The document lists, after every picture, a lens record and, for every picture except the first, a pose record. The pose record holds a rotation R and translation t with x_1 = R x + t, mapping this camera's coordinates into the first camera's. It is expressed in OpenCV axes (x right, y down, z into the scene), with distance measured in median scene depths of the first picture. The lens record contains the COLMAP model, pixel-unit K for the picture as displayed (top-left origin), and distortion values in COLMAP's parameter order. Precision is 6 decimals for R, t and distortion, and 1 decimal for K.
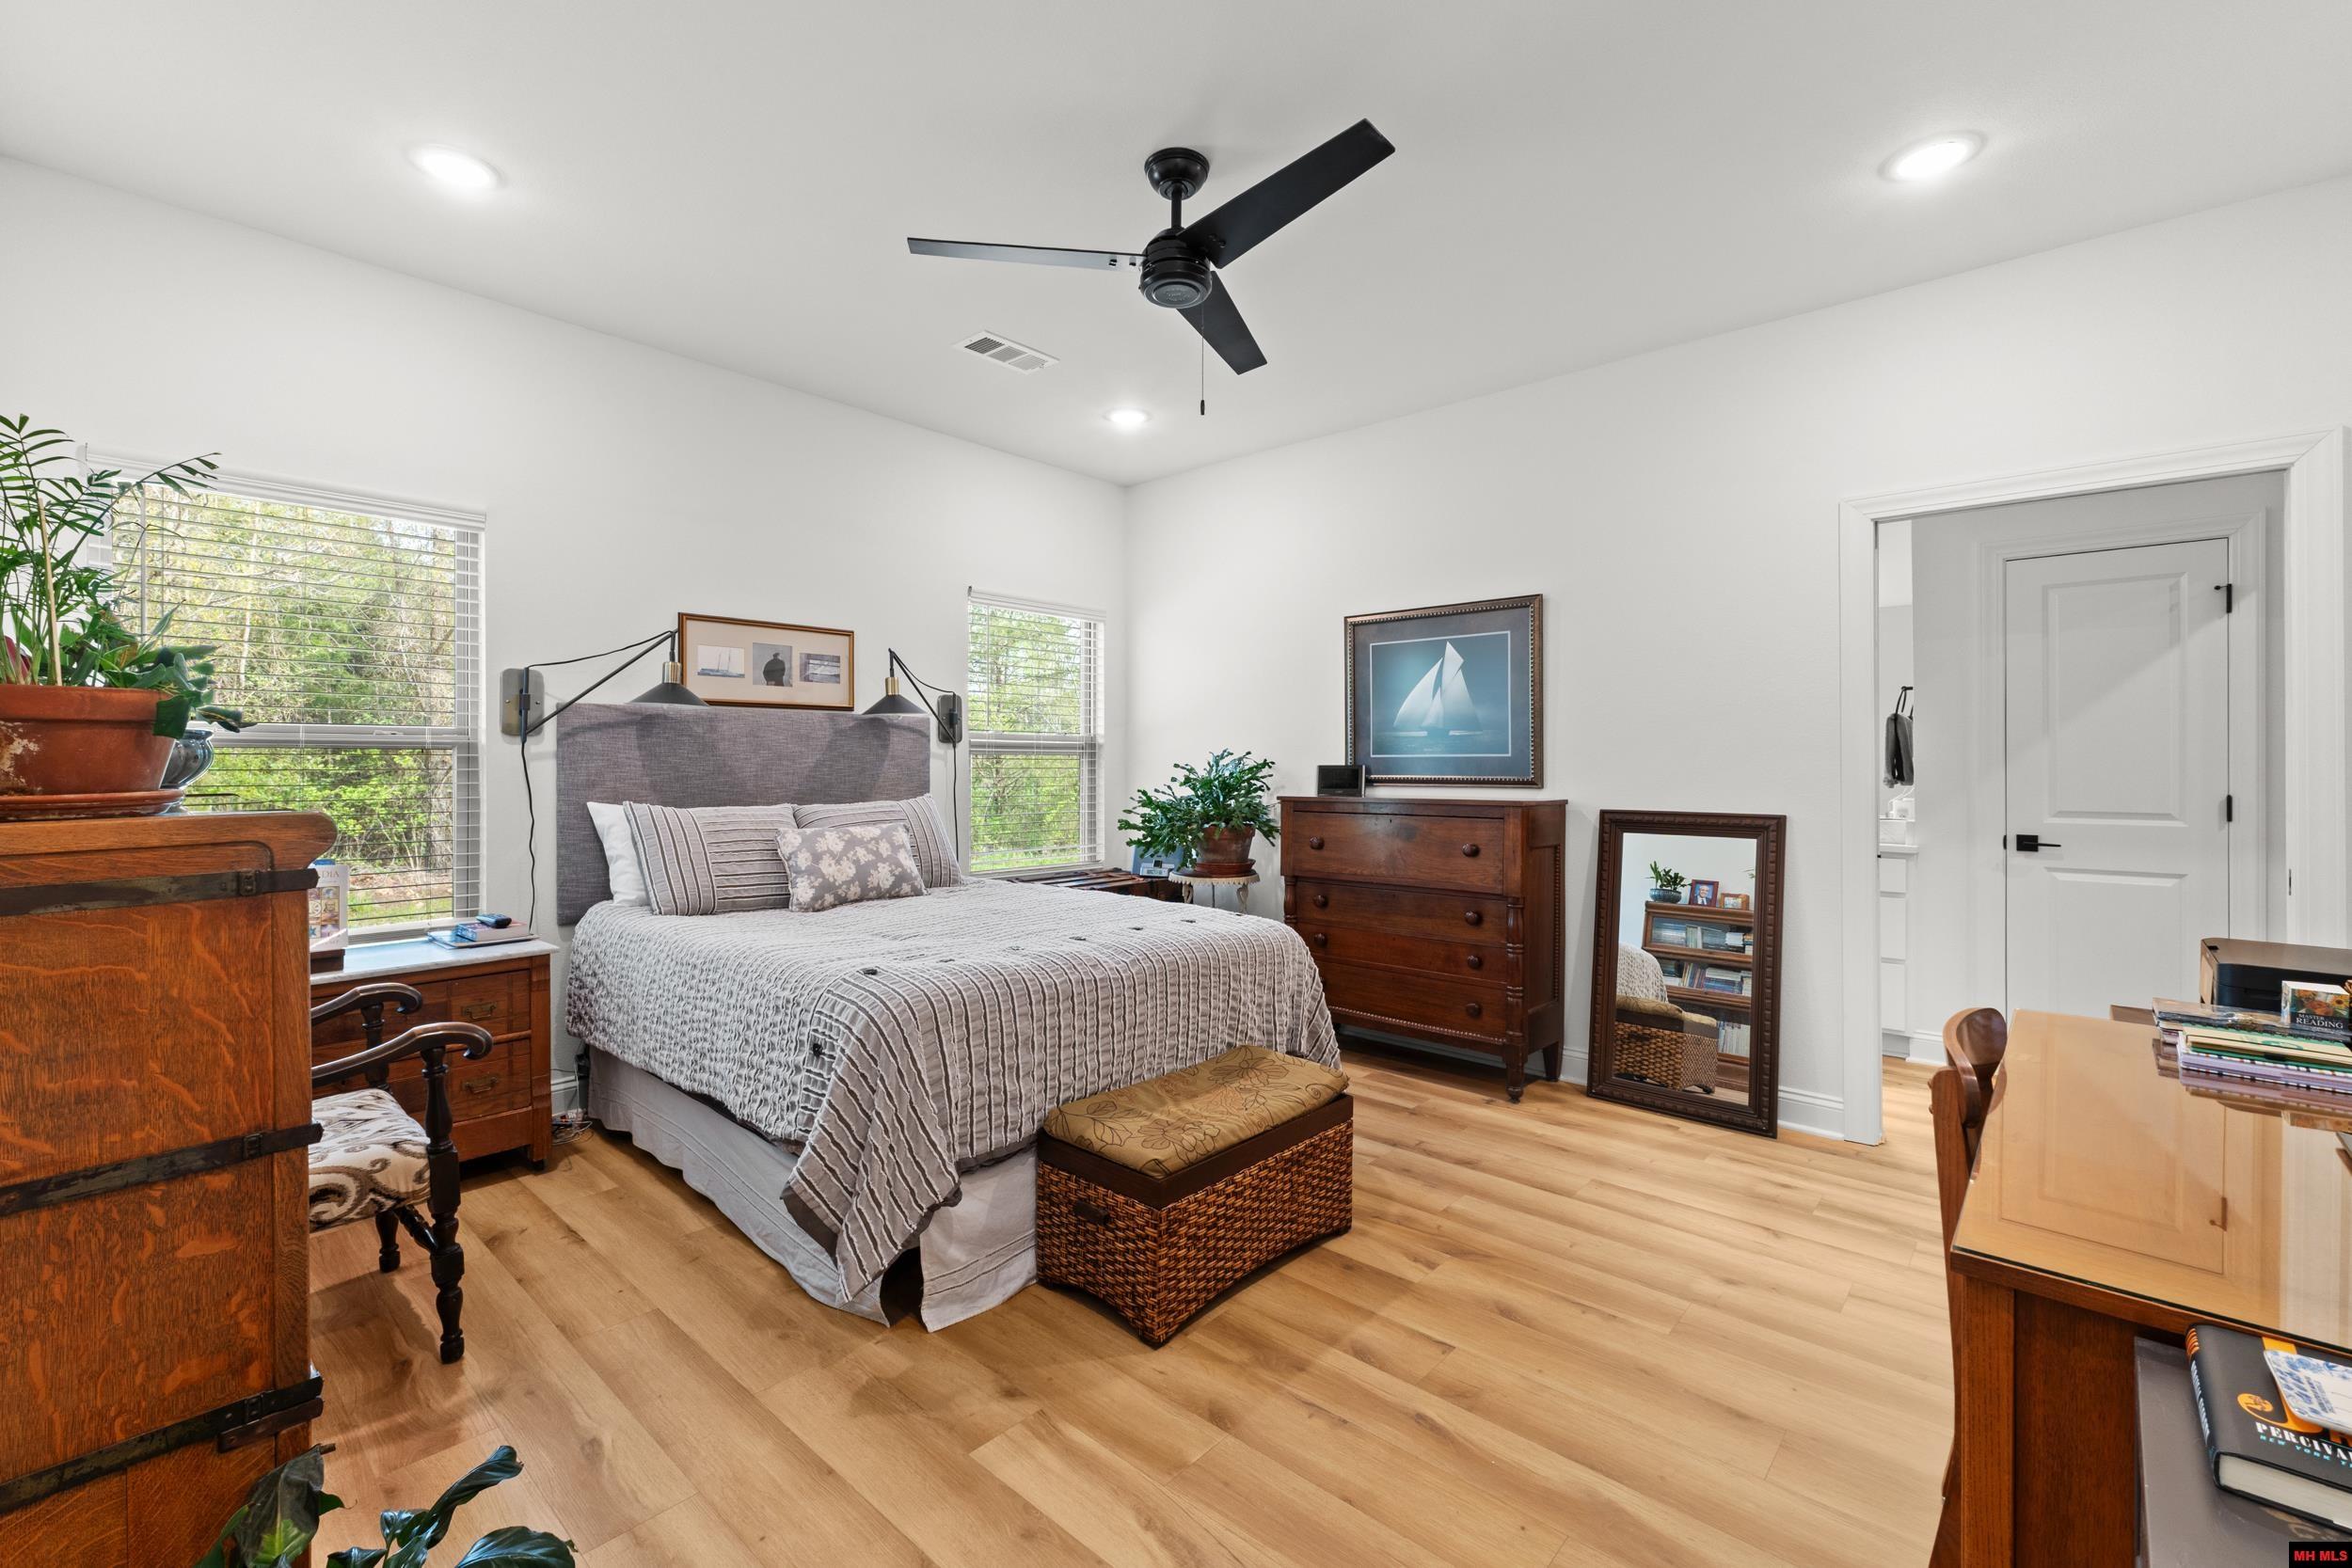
lens RADIAL K [[998.2, 0, 1171.8], [0, 998.2, 758.0], [0, 0, 1]] dist [0.002060, 0.000078]
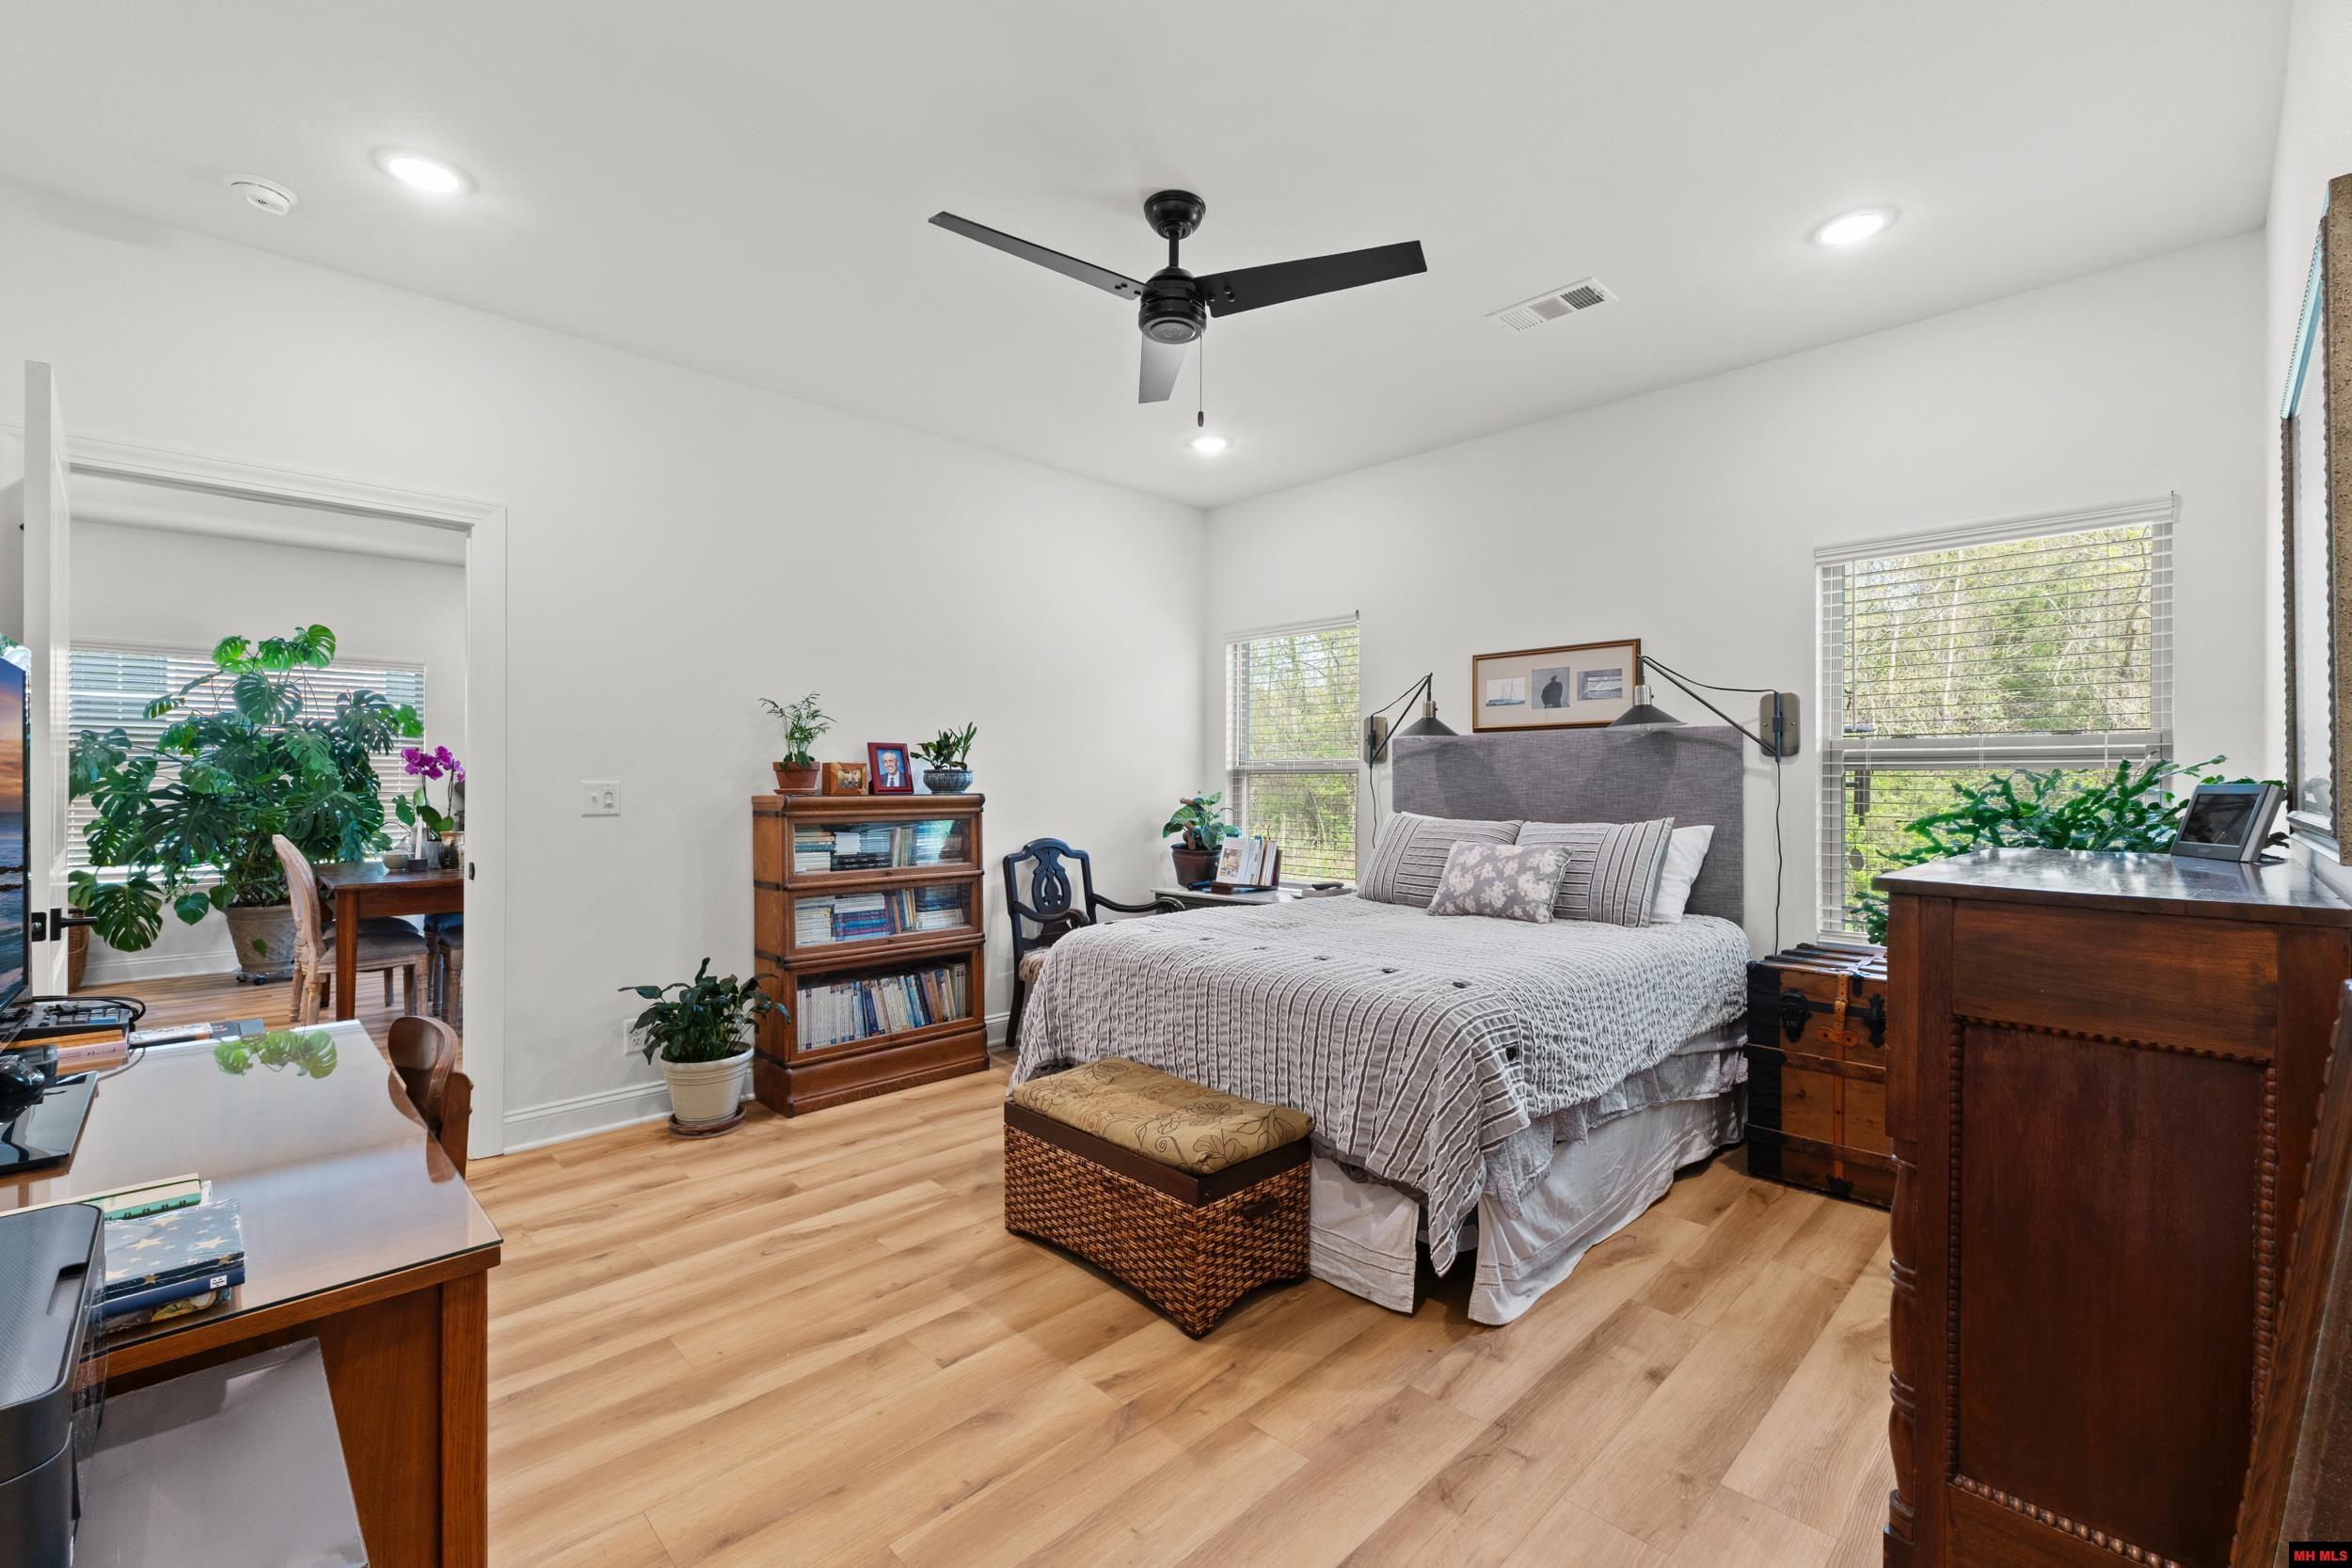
lens RADIAL K [[990.3, 0, 1187.0], [0, 990.3, 777.9], [0, 0, 1]] dist [0.004010, -0.000179]
pose [[-0.052301, -0.006788, -0.998608, 1.017059], [0.004087, 0.999967, -0.007011, 0.009623], [0.998623, -0.004448, -0.052271, 1.047963]]
